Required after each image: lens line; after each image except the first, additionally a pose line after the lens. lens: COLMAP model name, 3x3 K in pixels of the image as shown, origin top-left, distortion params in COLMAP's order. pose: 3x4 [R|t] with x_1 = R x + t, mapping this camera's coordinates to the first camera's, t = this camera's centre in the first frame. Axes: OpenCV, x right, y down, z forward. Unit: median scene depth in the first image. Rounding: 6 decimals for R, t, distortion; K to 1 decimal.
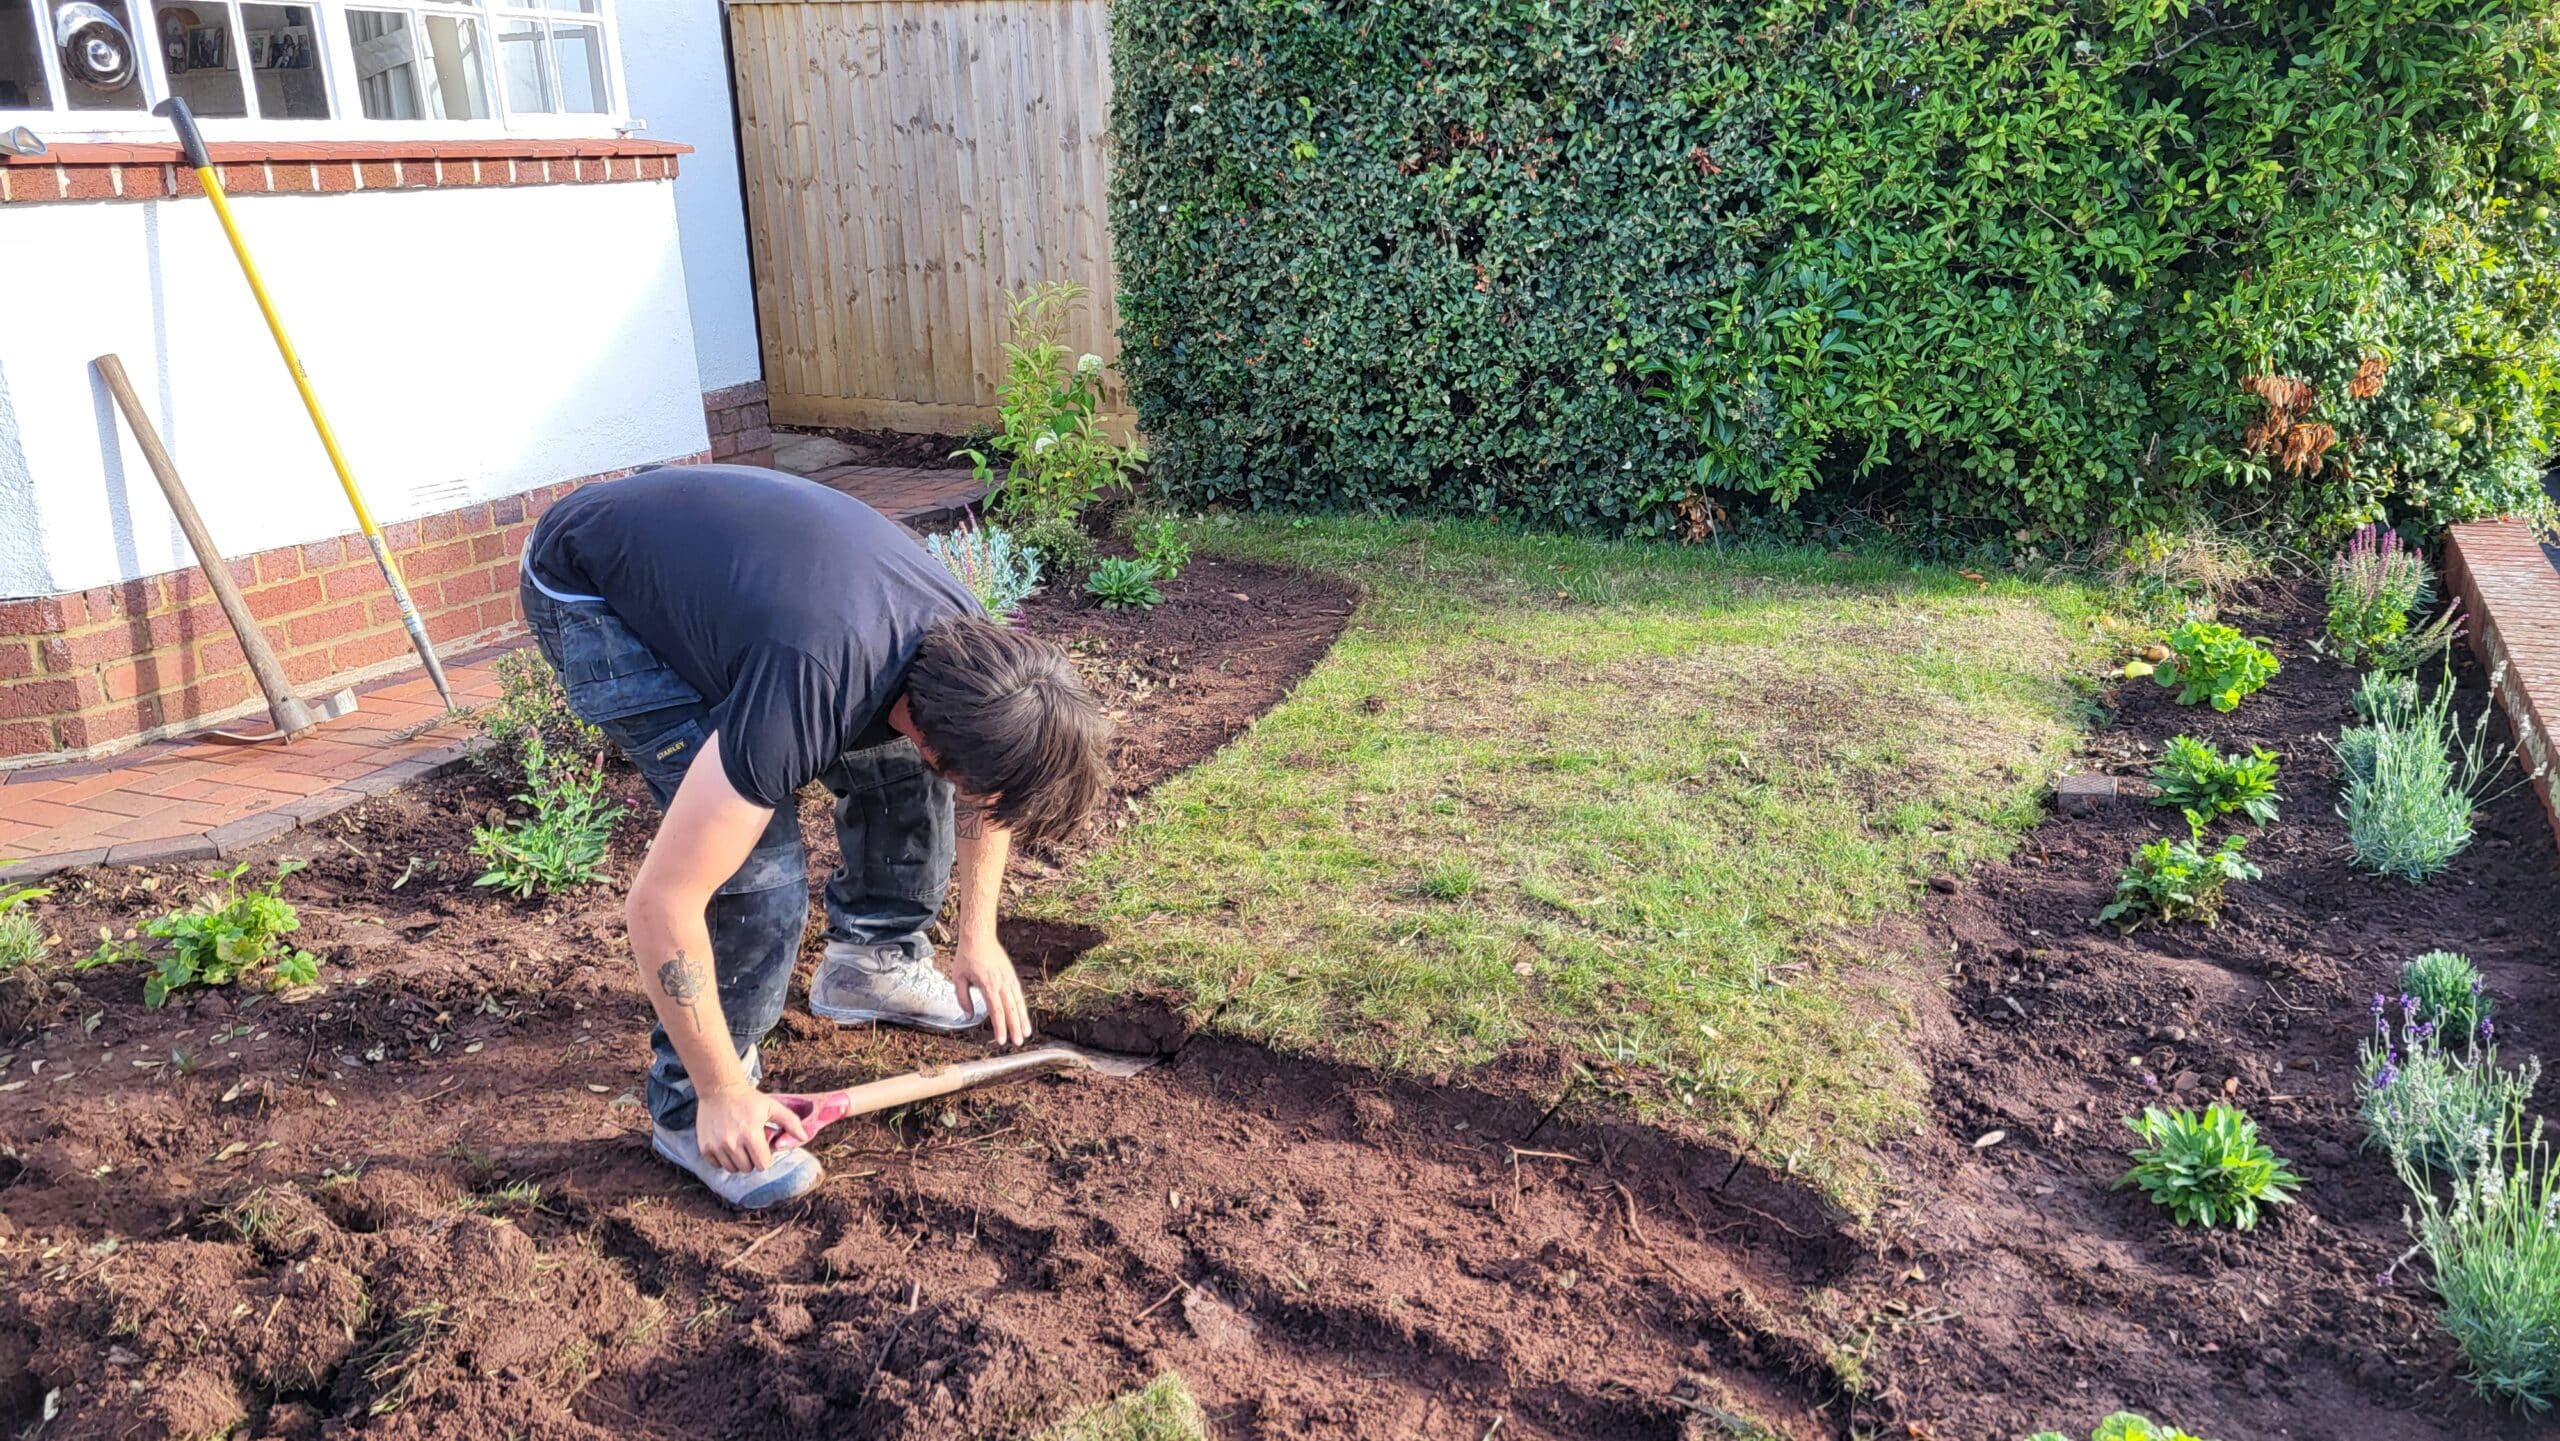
lens RADIAL K [[1922.2, 0, 1295.2], [0, 1922.2, 720.1], [0, 0, 1]] dist [0.069230, -0.050493]
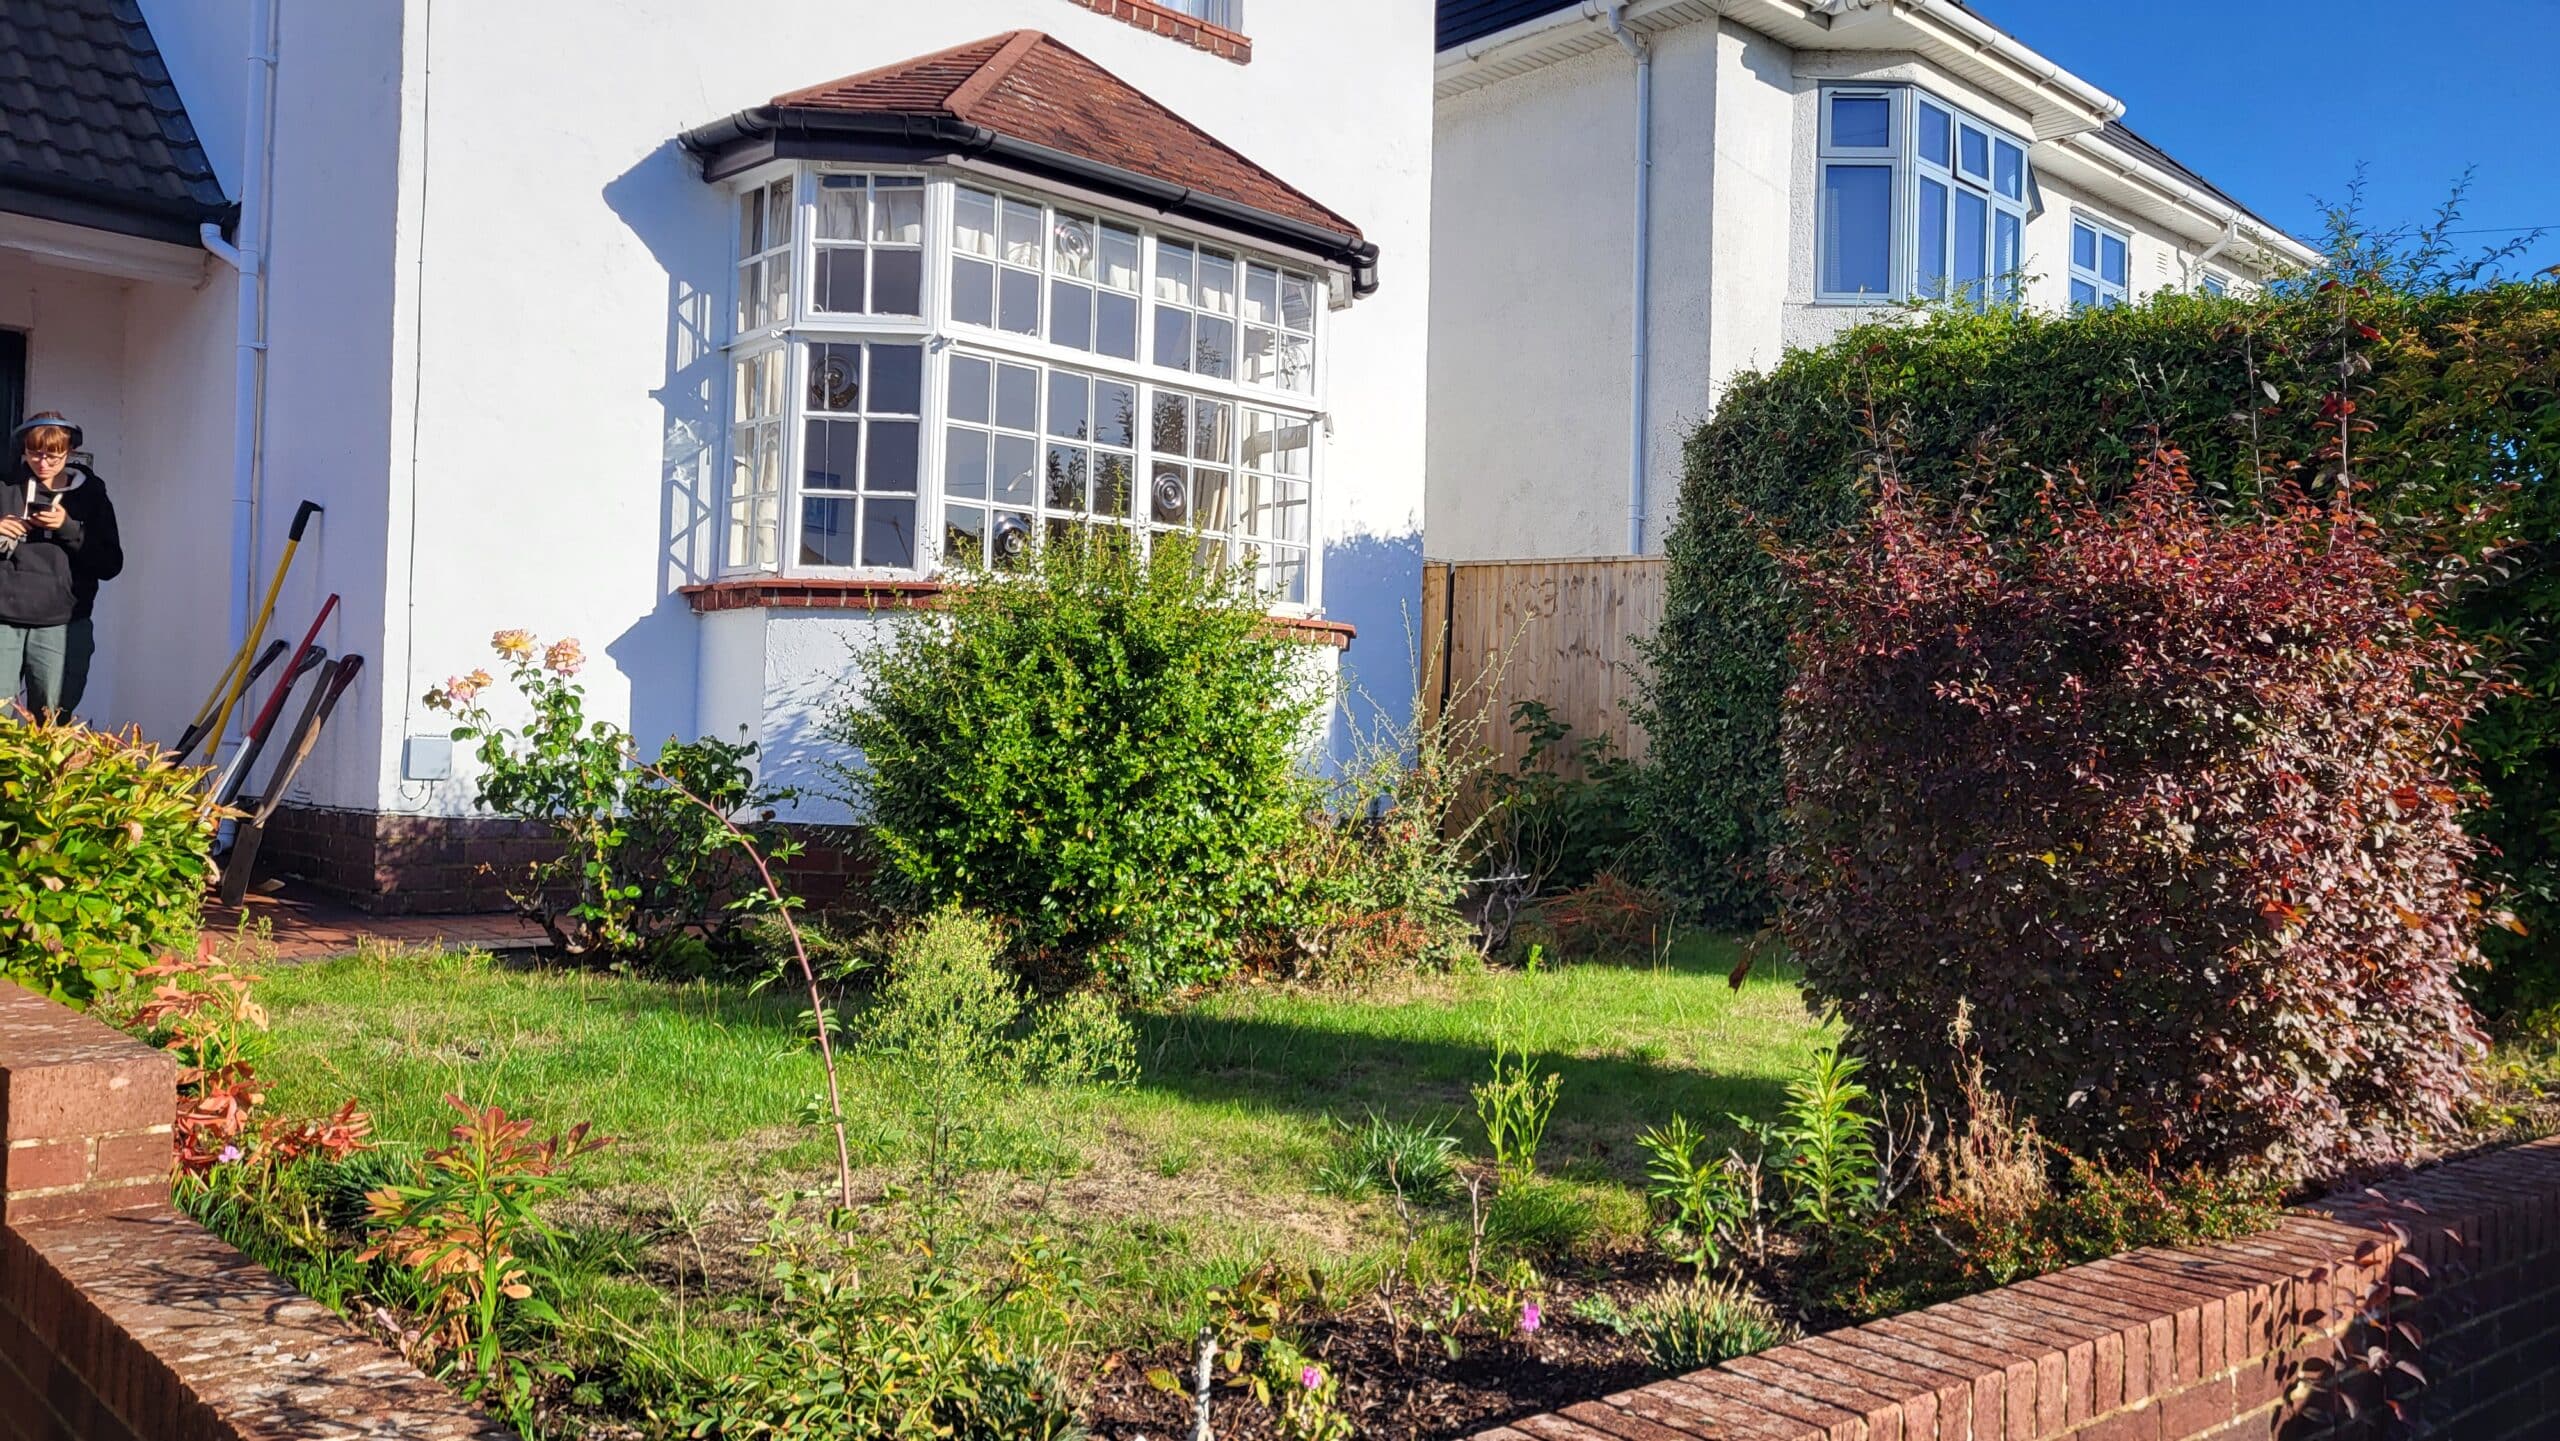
lens RADIAL K [[1922.2, 0, 1285.7], [0, 1922.2, 712.4], [0, 0, 1]] dist [0.069230, -0.050493]
pose [[0.903727, 0.047151, -0.425505, 0.264388], [-0.176655, 0.946425, -0.270321, 0.169314], [0.389963, 0.319464, 0.863639, -0.265332]]
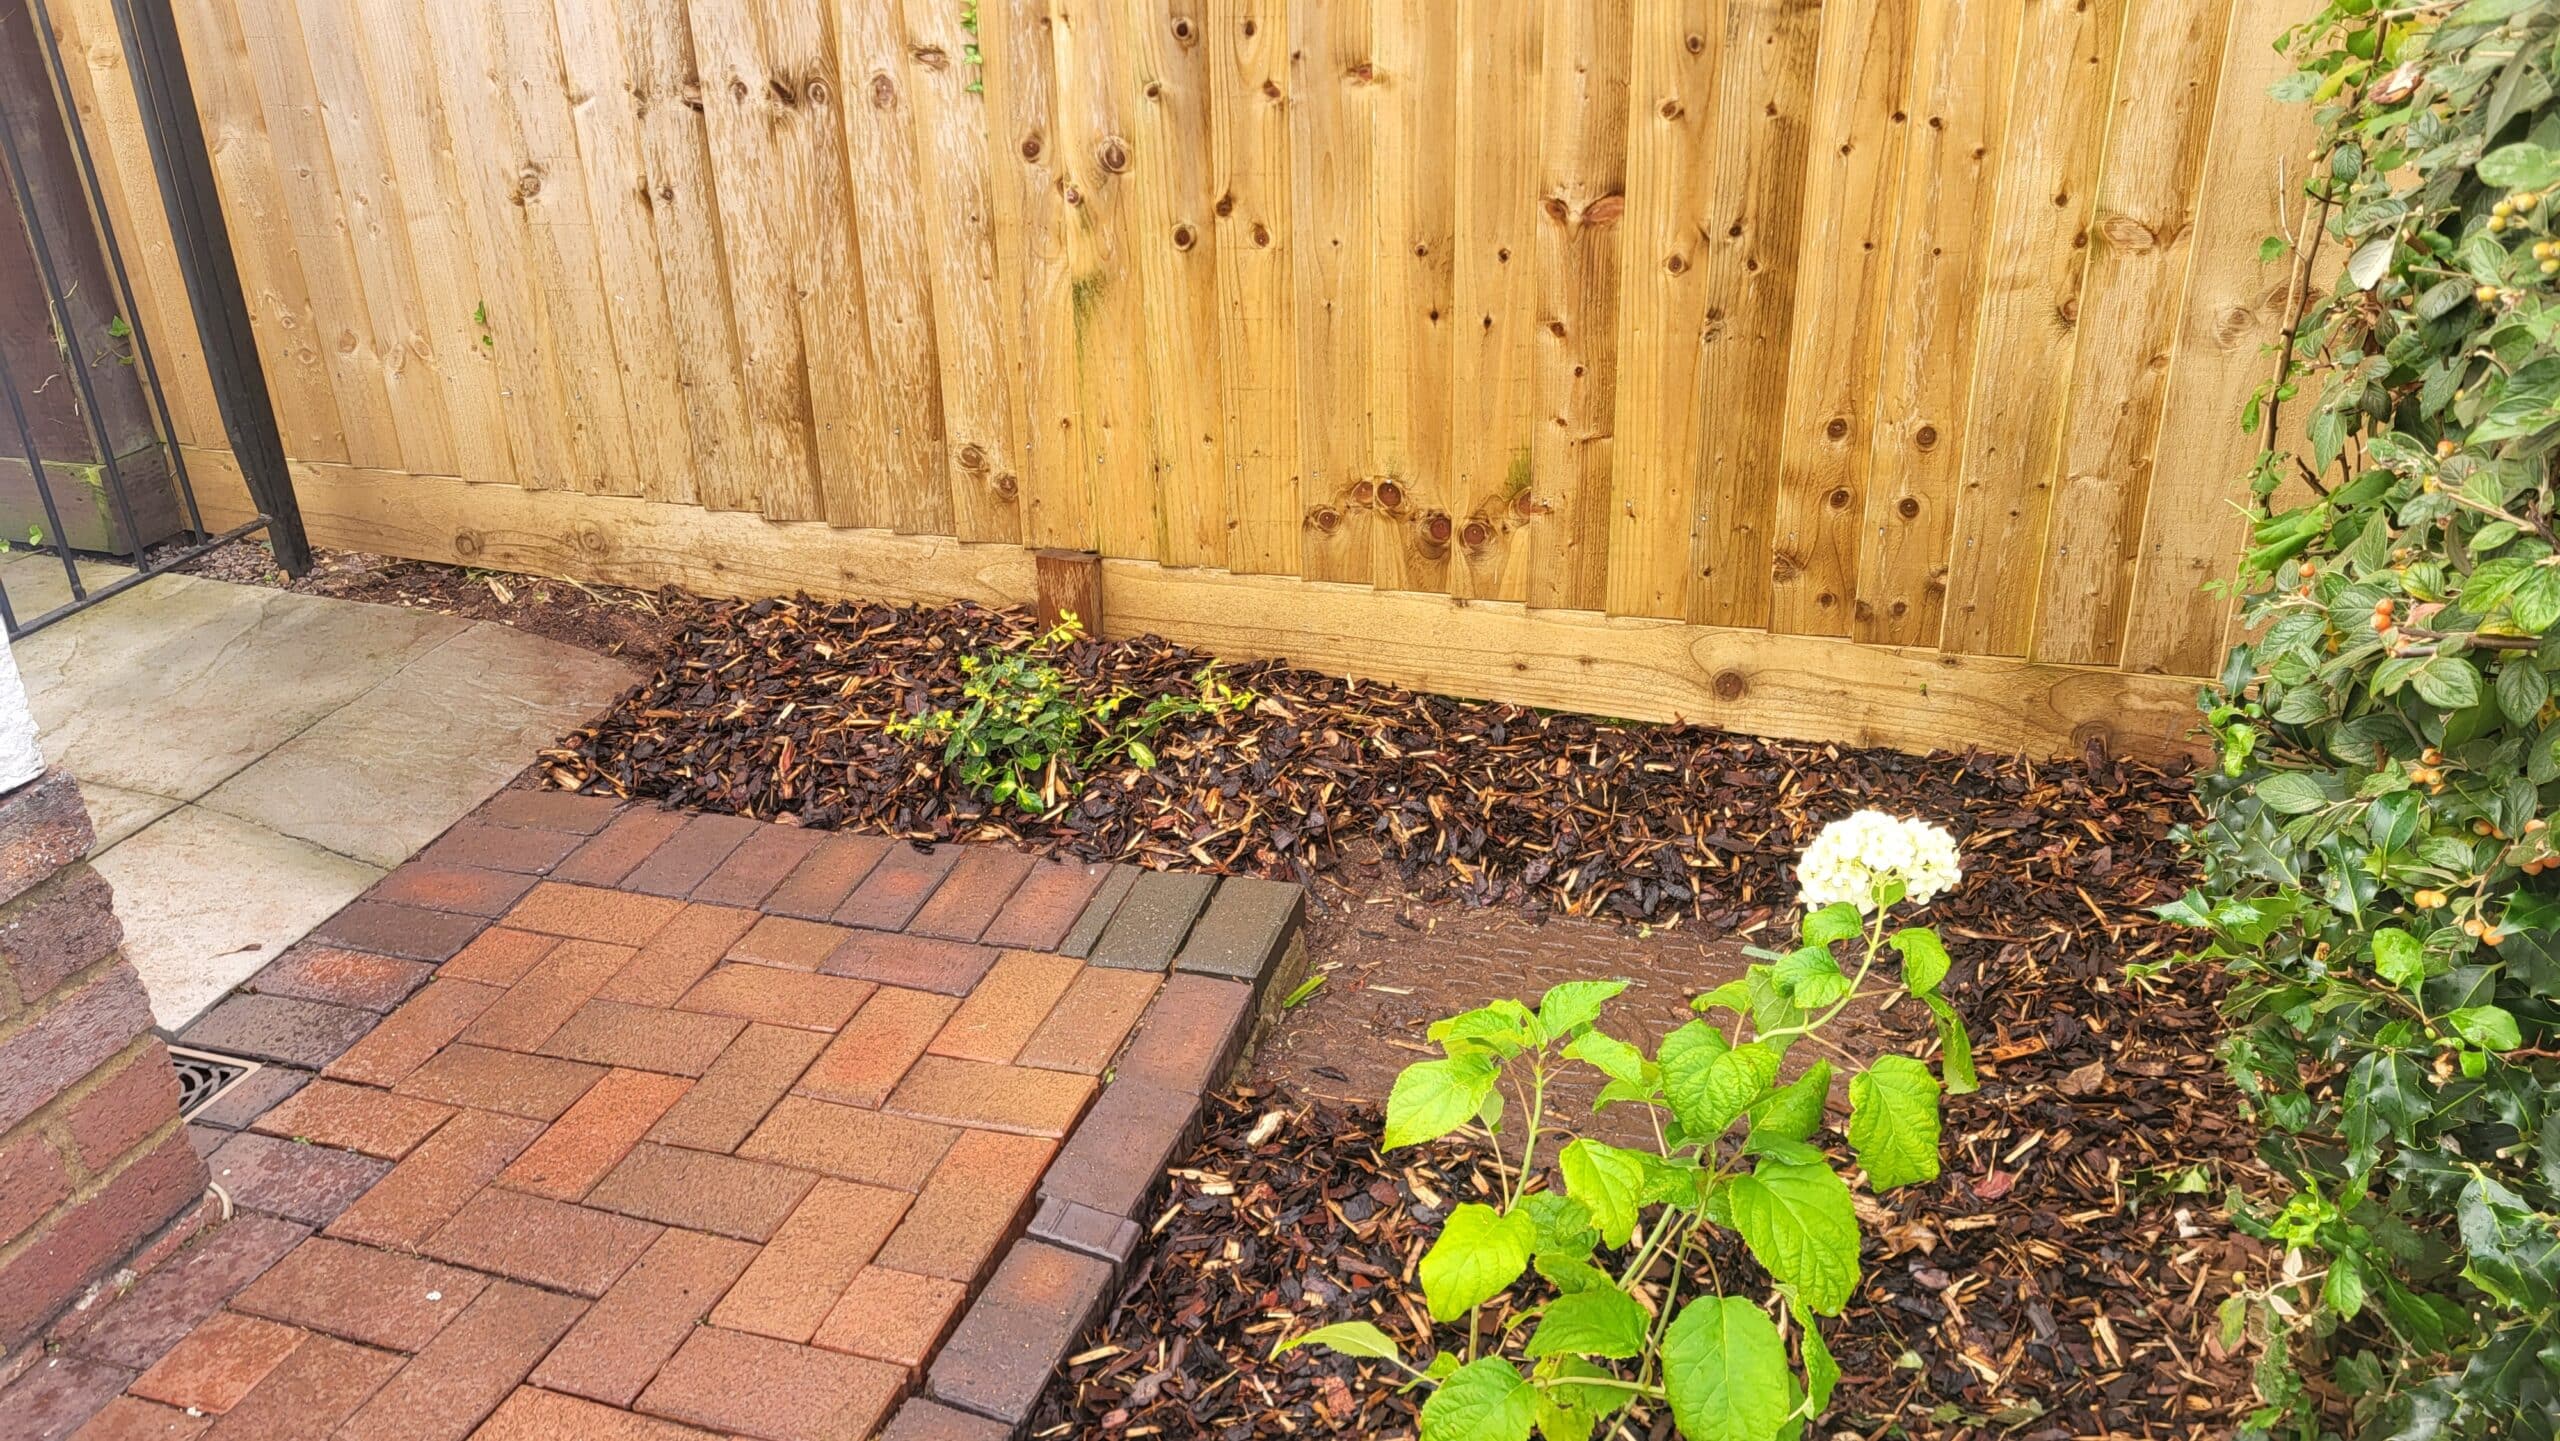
lens RADIAL K [[1922.2, 0, 1267.3], [0, 1922.2, 702.1], [0, 0, 1]] dist [0.069230, -0.050493]
pose [[0.995947, -0.036346, 0.082275, -0.210977], [0.022976, 0.987177, 0.157967, -0.275294], [-0.086962, -0.155437, 0.984011, 1.011930]]
